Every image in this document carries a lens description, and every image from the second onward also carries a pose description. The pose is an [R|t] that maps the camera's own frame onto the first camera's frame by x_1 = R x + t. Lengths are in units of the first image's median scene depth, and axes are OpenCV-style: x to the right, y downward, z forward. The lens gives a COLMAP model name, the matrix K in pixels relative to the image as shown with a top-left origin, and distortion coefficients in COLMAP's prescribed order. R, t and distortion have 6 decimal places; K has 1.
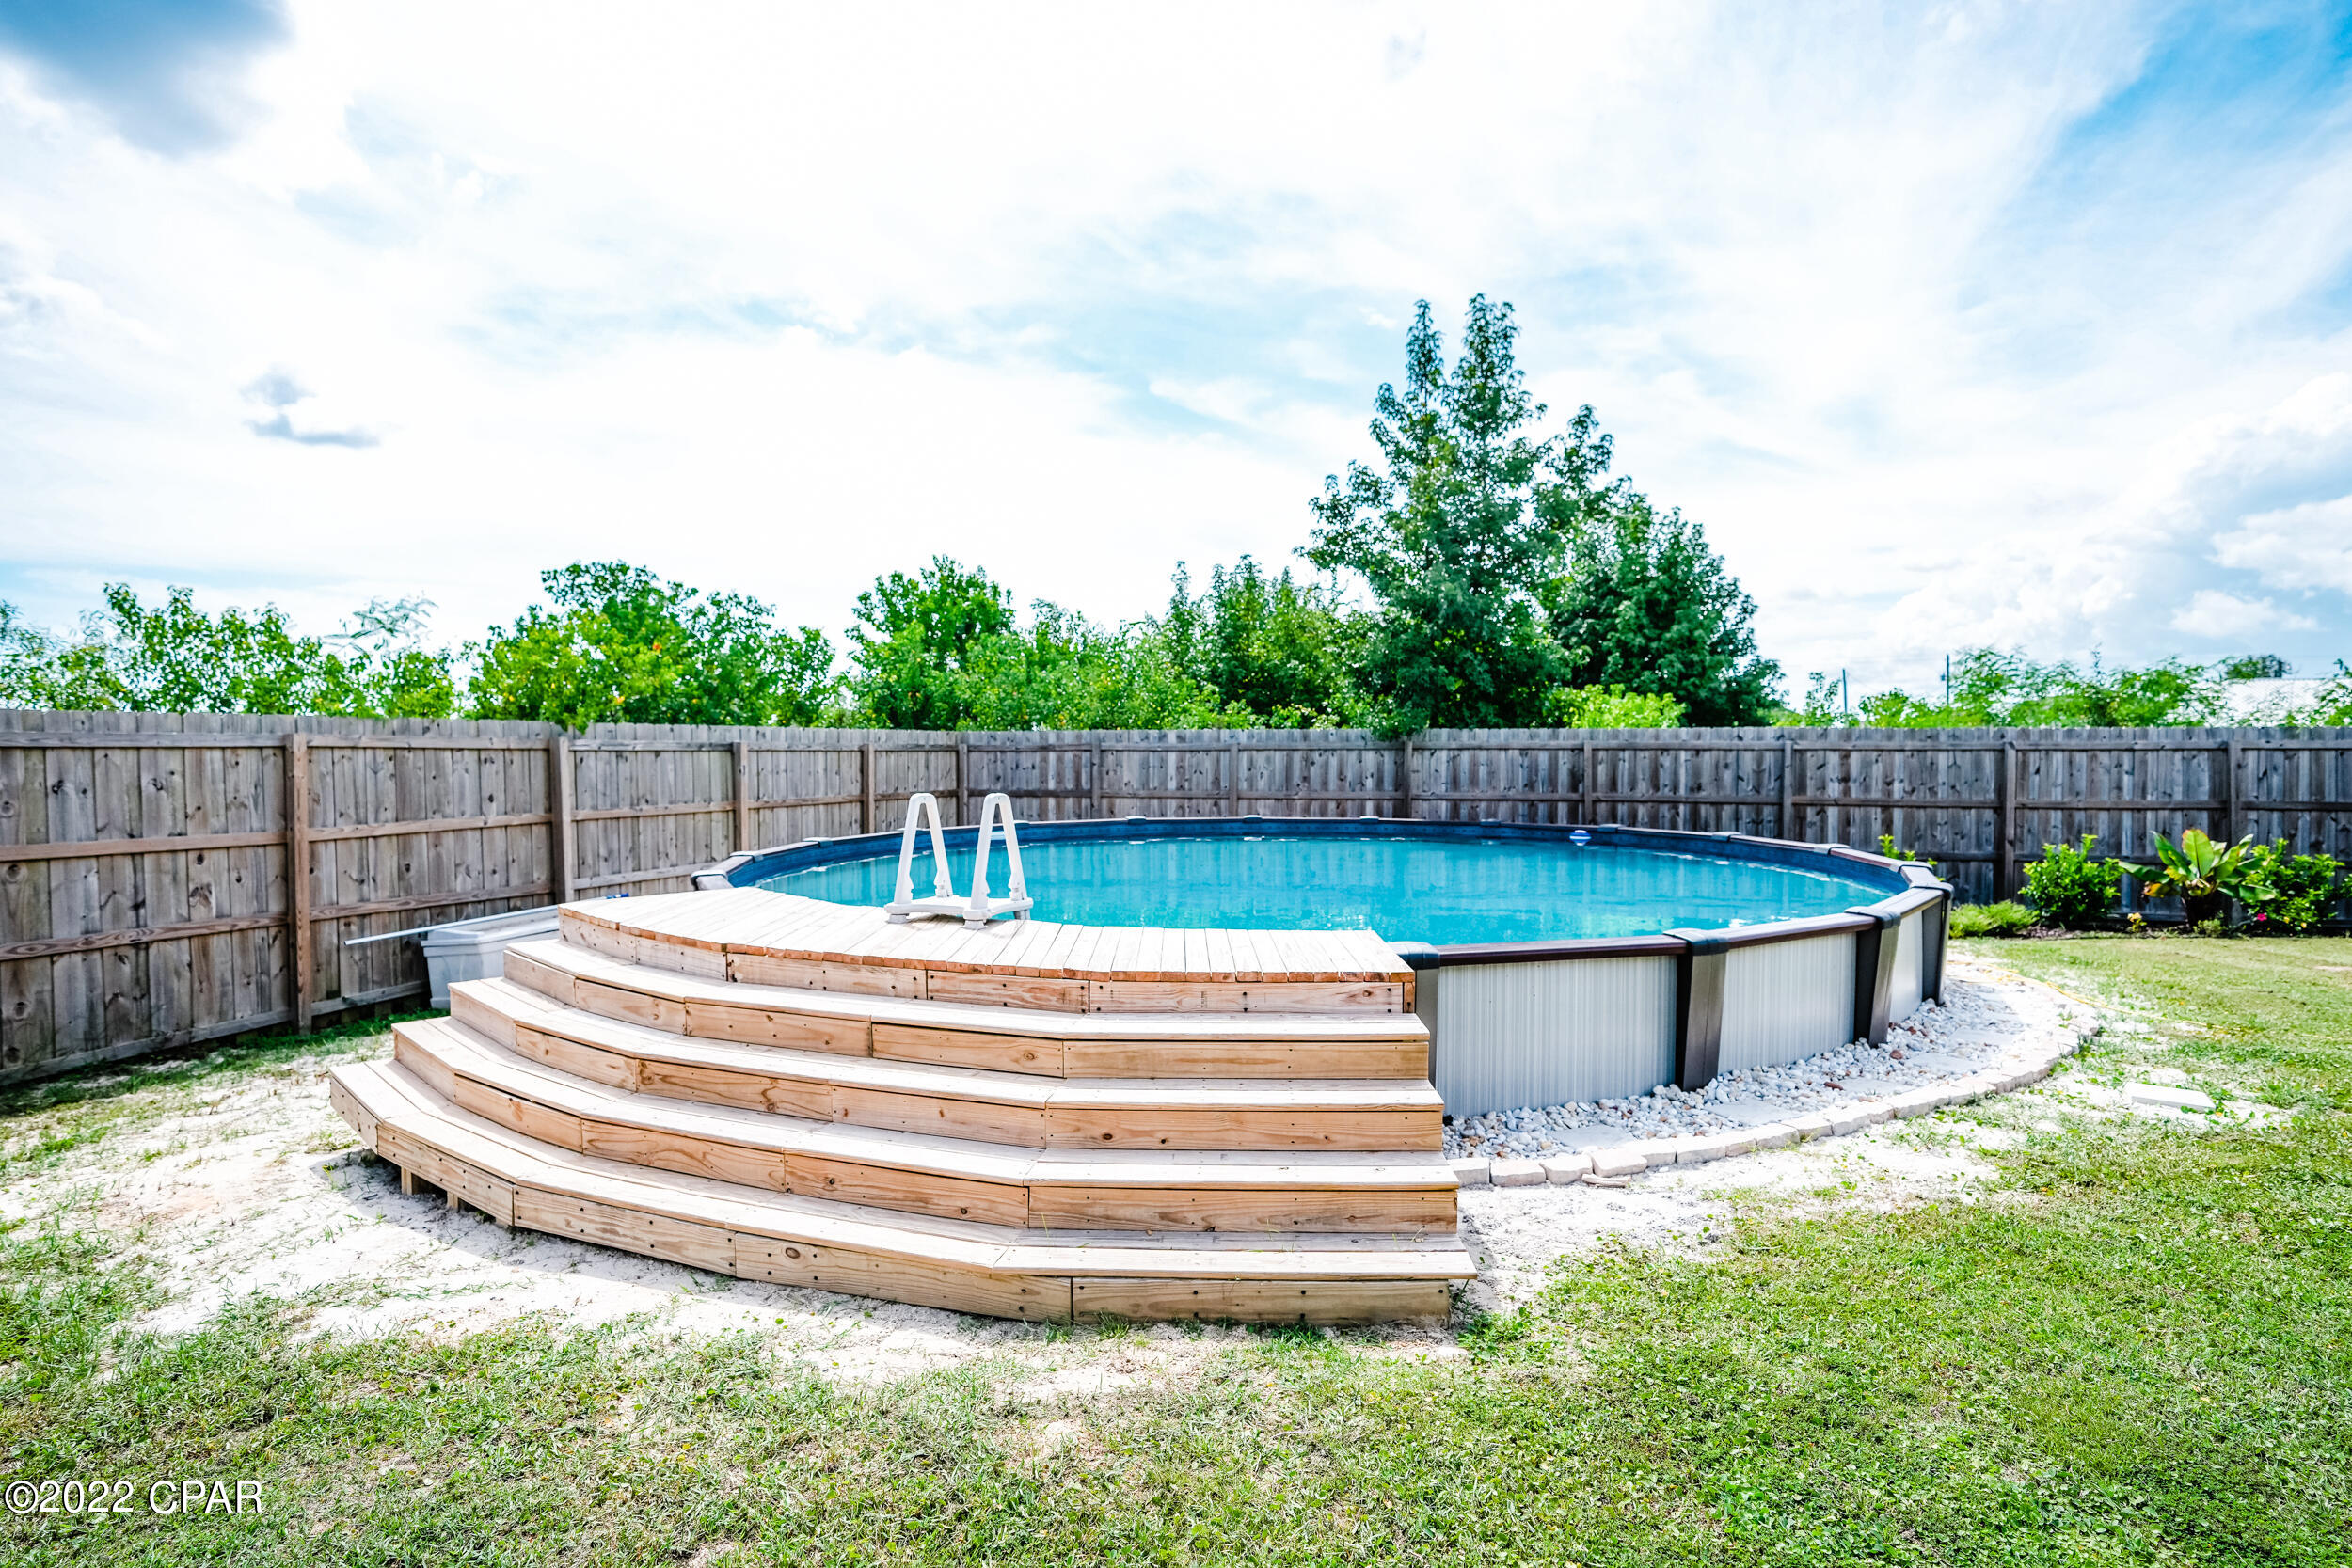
lens RADIAL K [[1207.4, 0, 1176.0], [0, 1207.4, 784.0], [0, 0, 1]] dist [-0.047979, 0.025184]
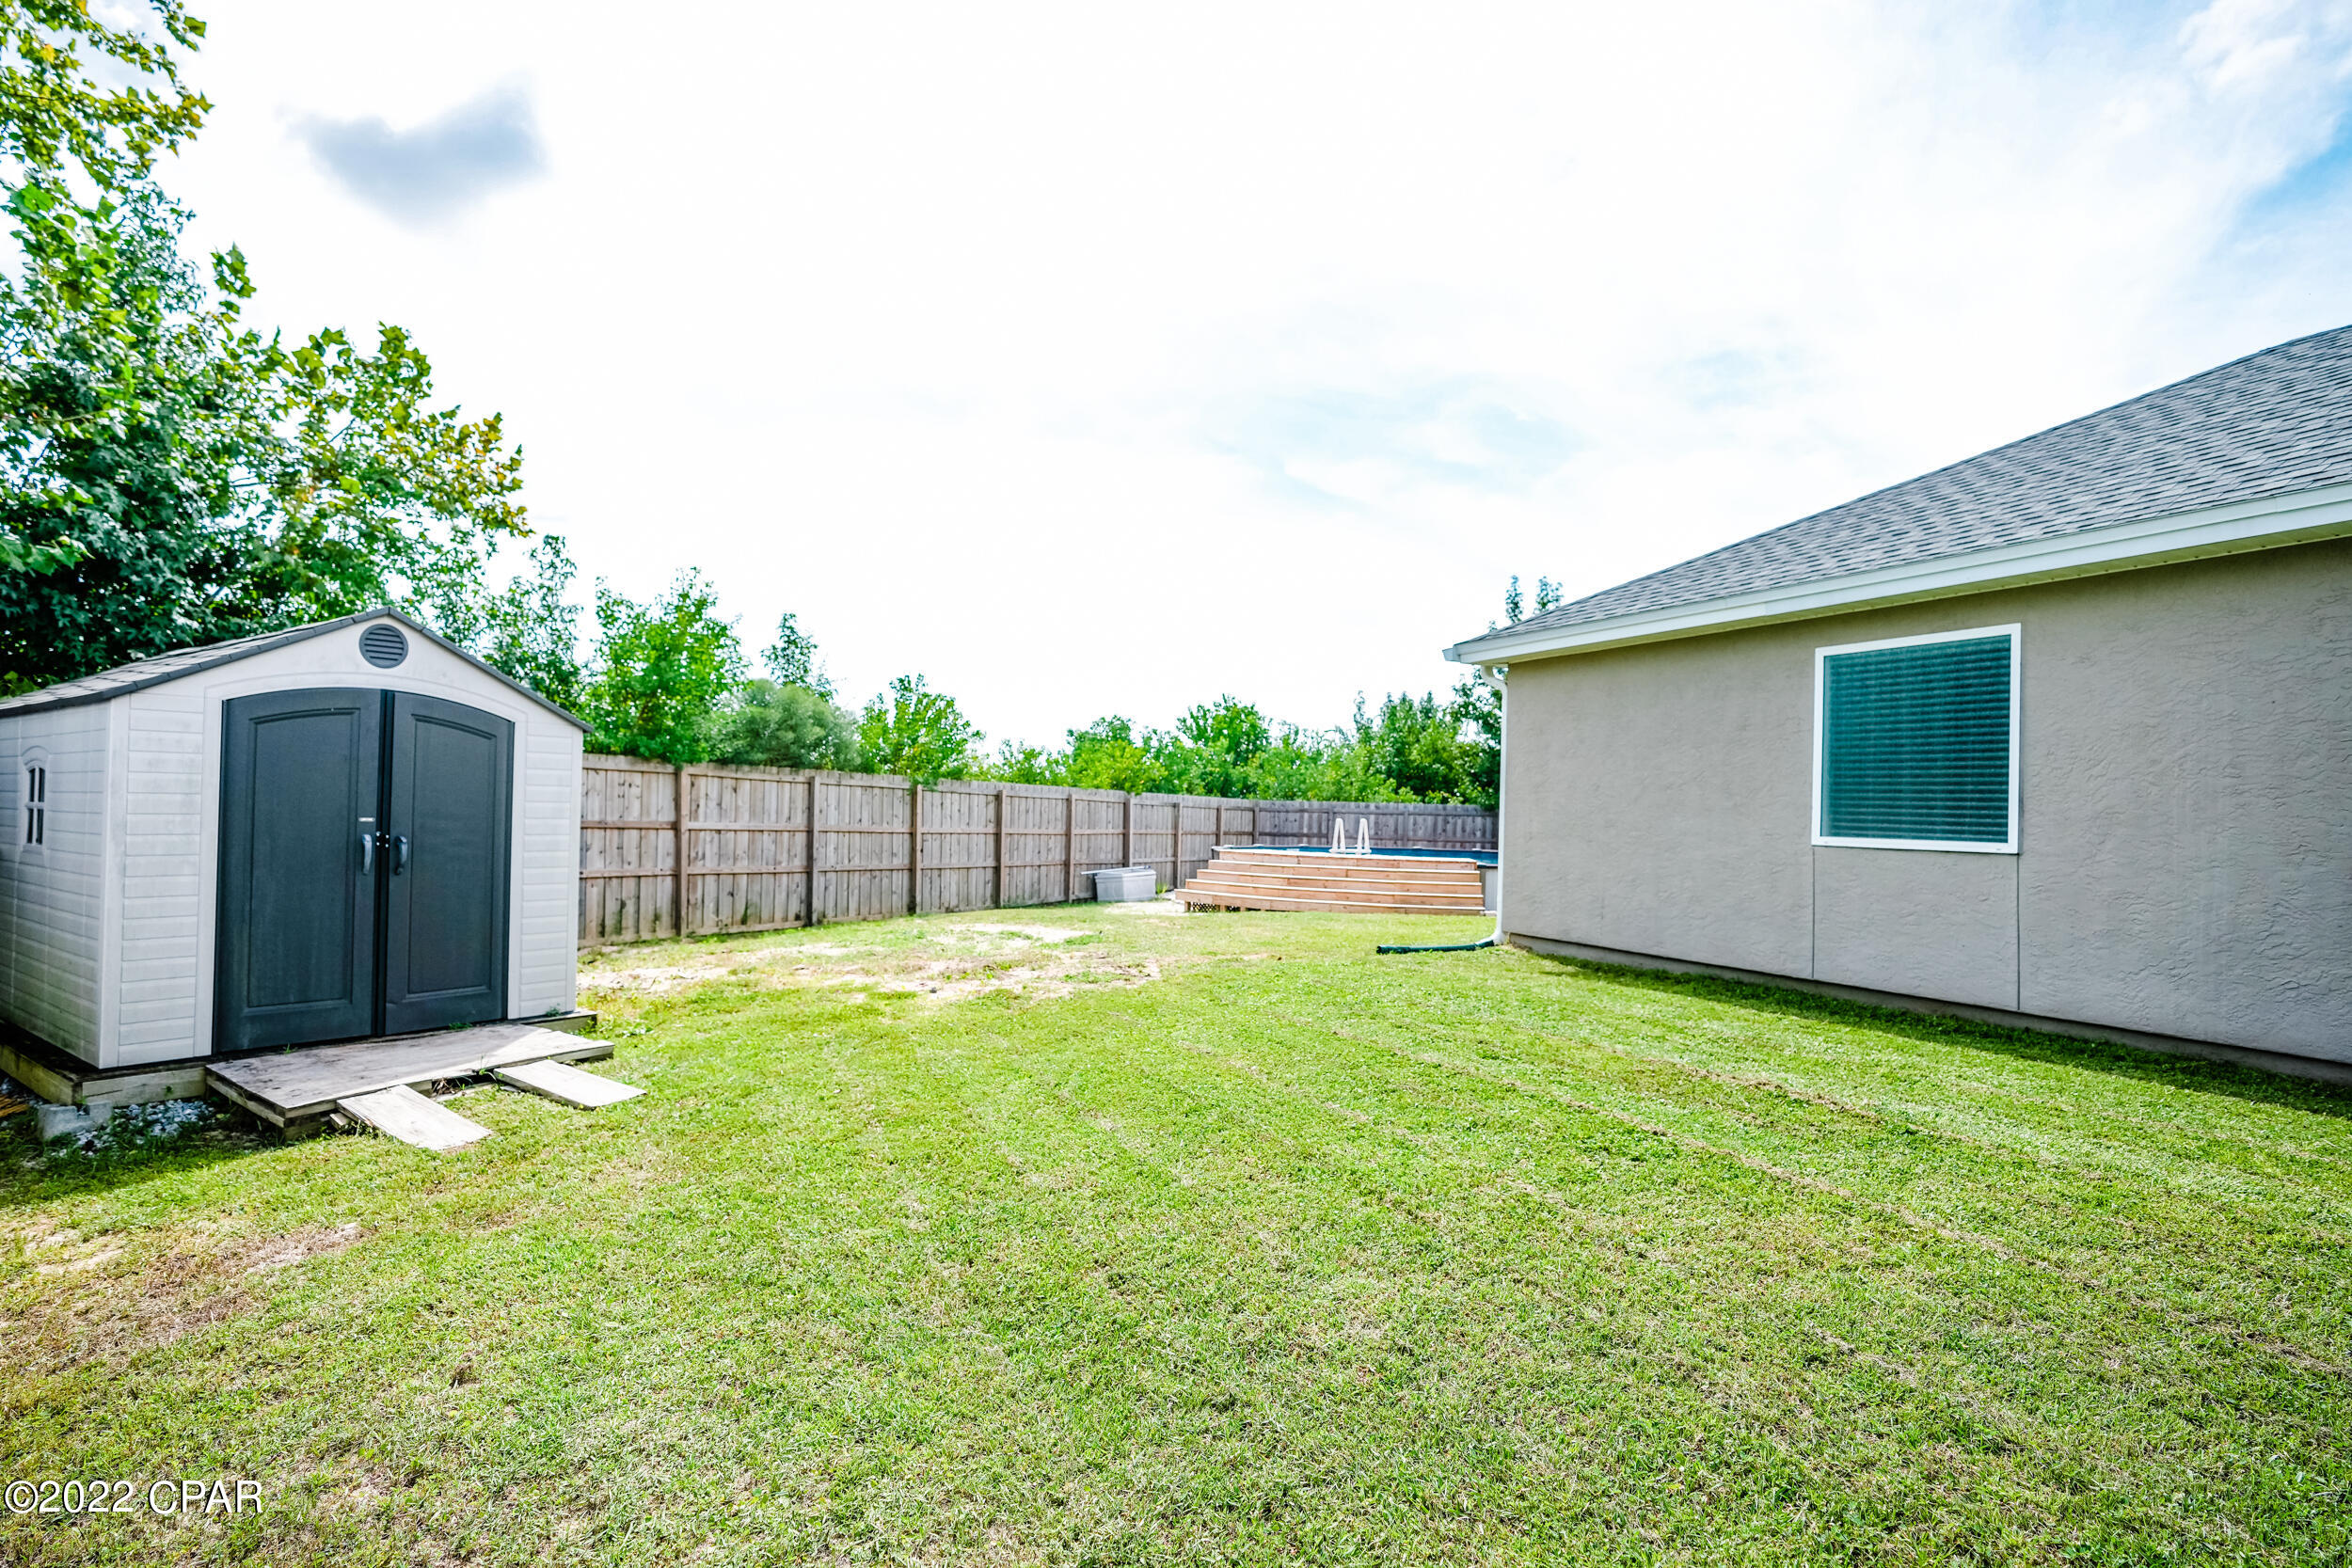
lens RADIAL K [[1207.4, 0, 1176.0], [0, 1207.4, 784.0], [0, 0, 1]] dist [-0.047979, 0.025184]
pose [[0.994469, 0.029260, -0.100868, -0.131888], [-0.035053, 0.997807, -0.056152, 0.046680], [0.099004, 0.059378, 0.993314, -0.988768]]
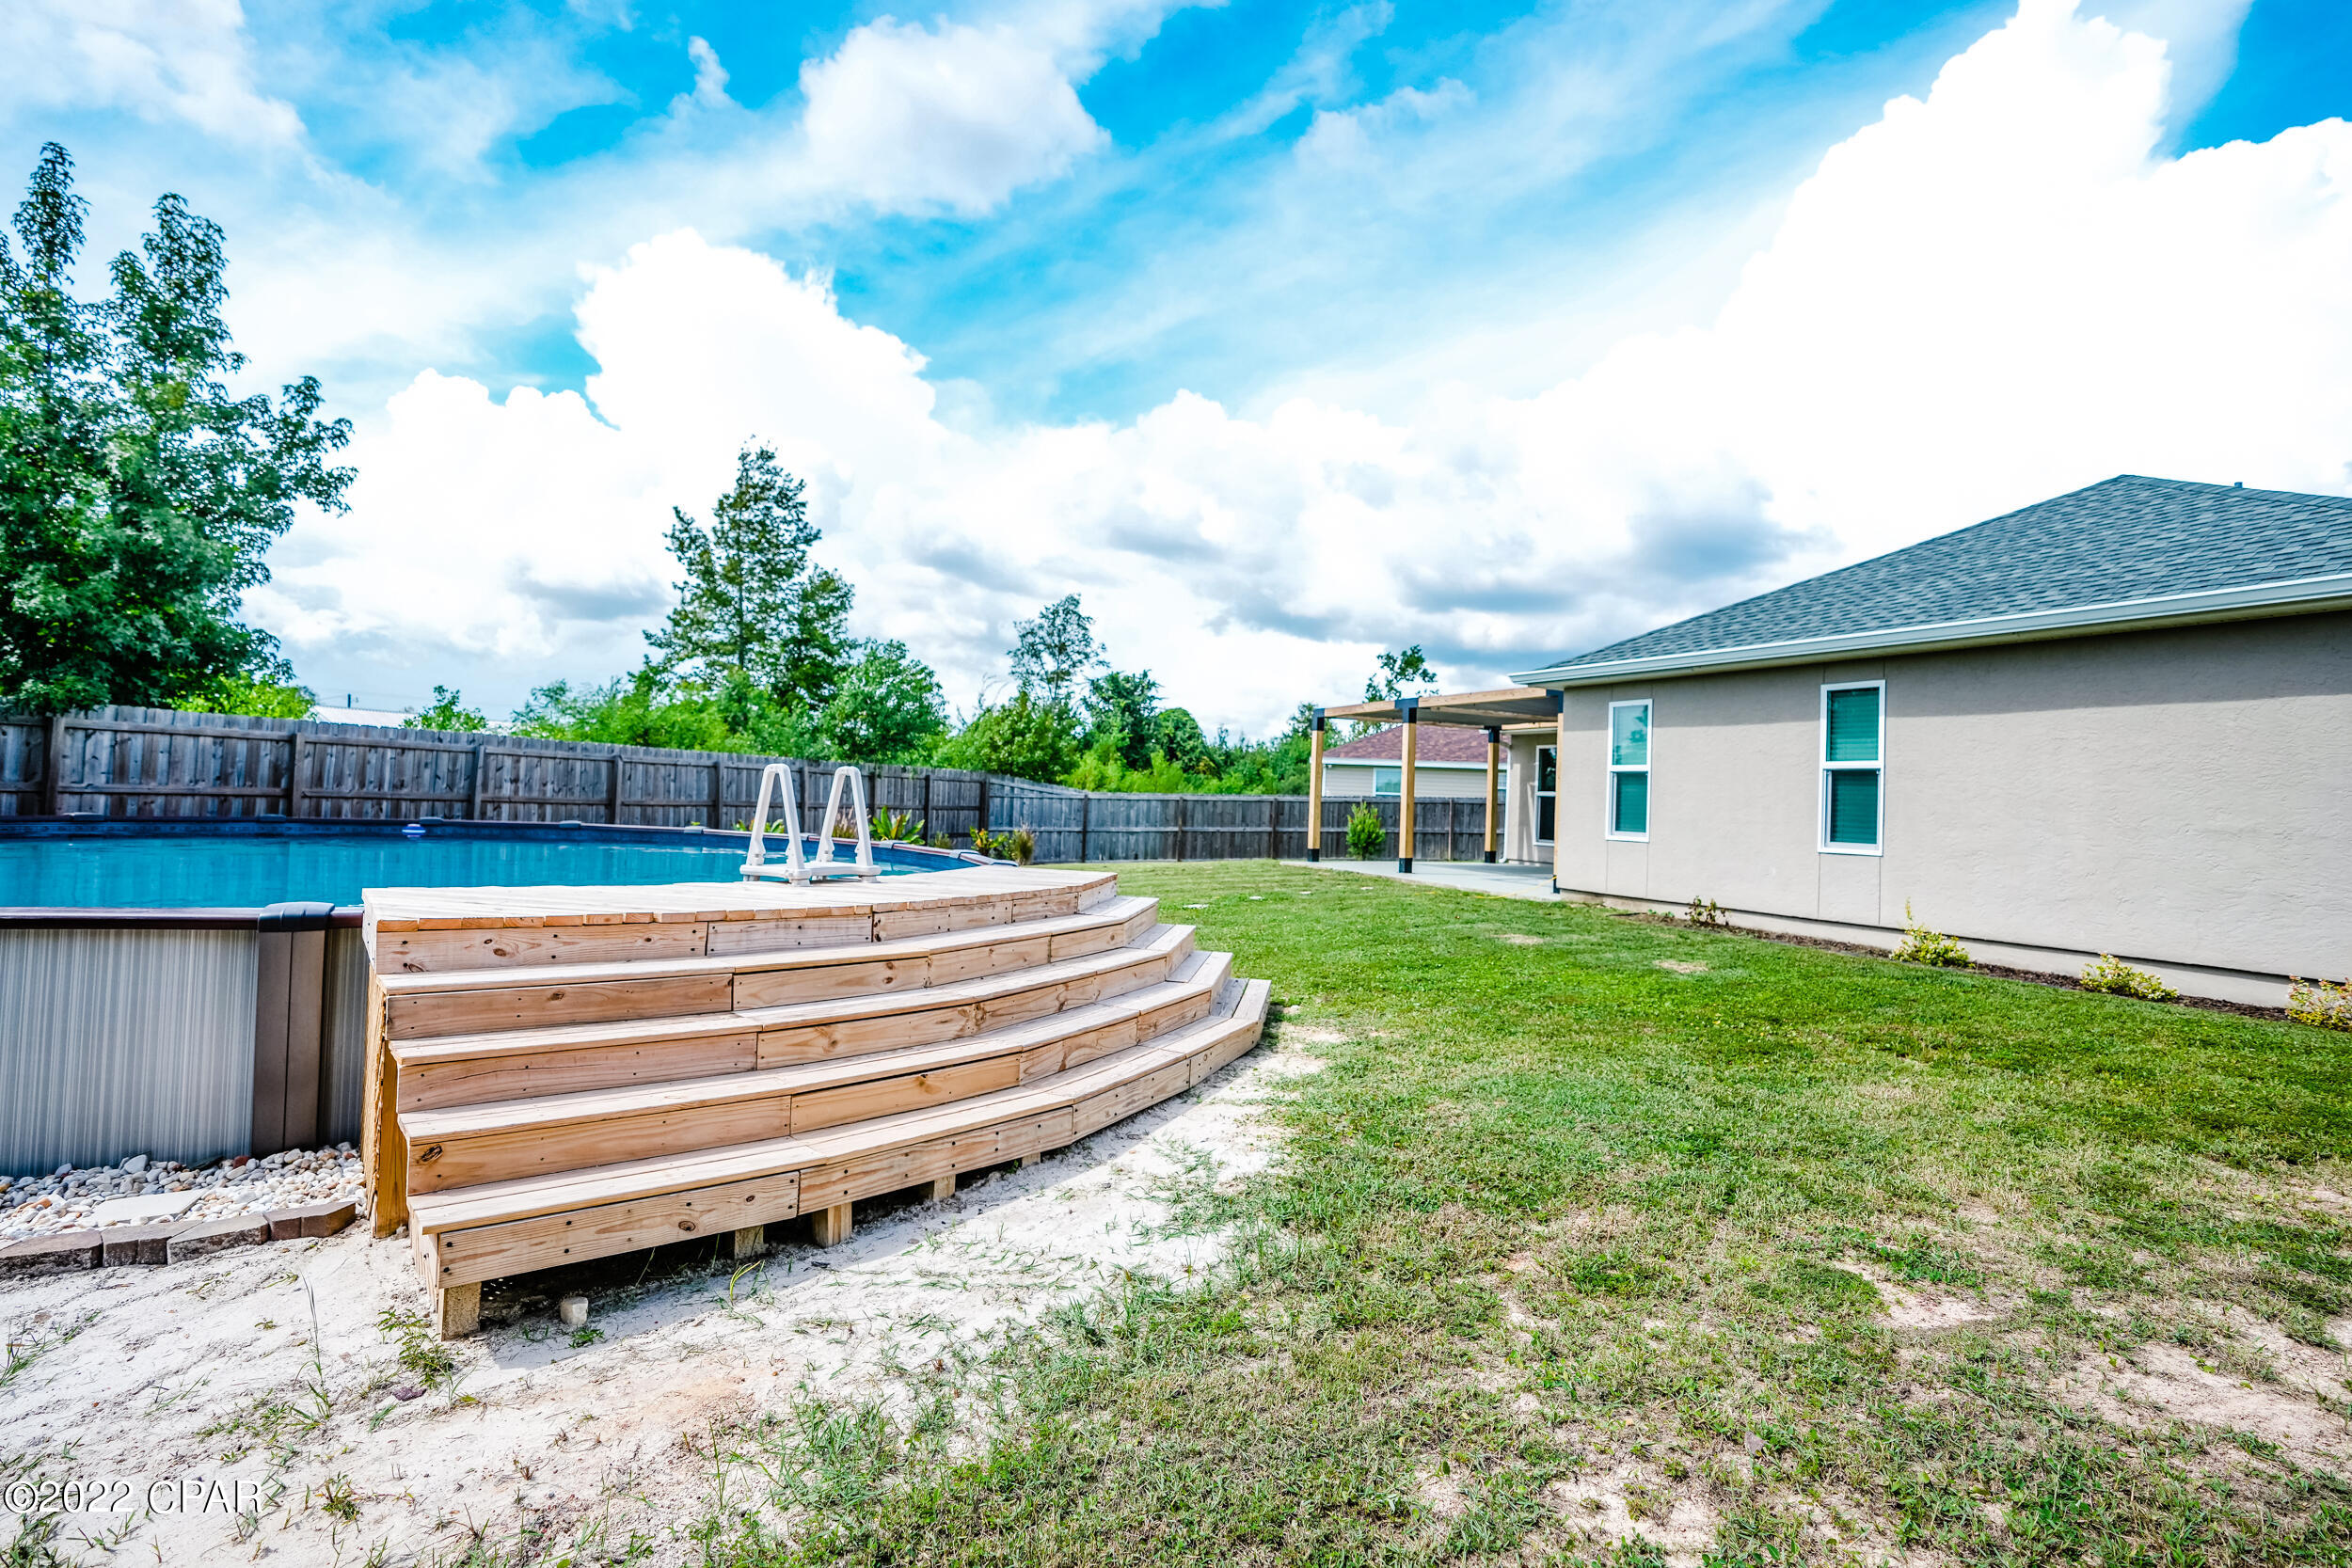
lens RADIAL K [[1114.1, 0, 1183.3], [0, 1114.1, 777.9], [0, 0, 1]] dist [-0.066268, 0.026410]
pose [[0.103676, 0.027065, 0.994243, -0.437006], [-0.007418, 0.999623, -0.026438, 0.017061], [-0.994583, -0.004635, 0.103837, 0.220058]]
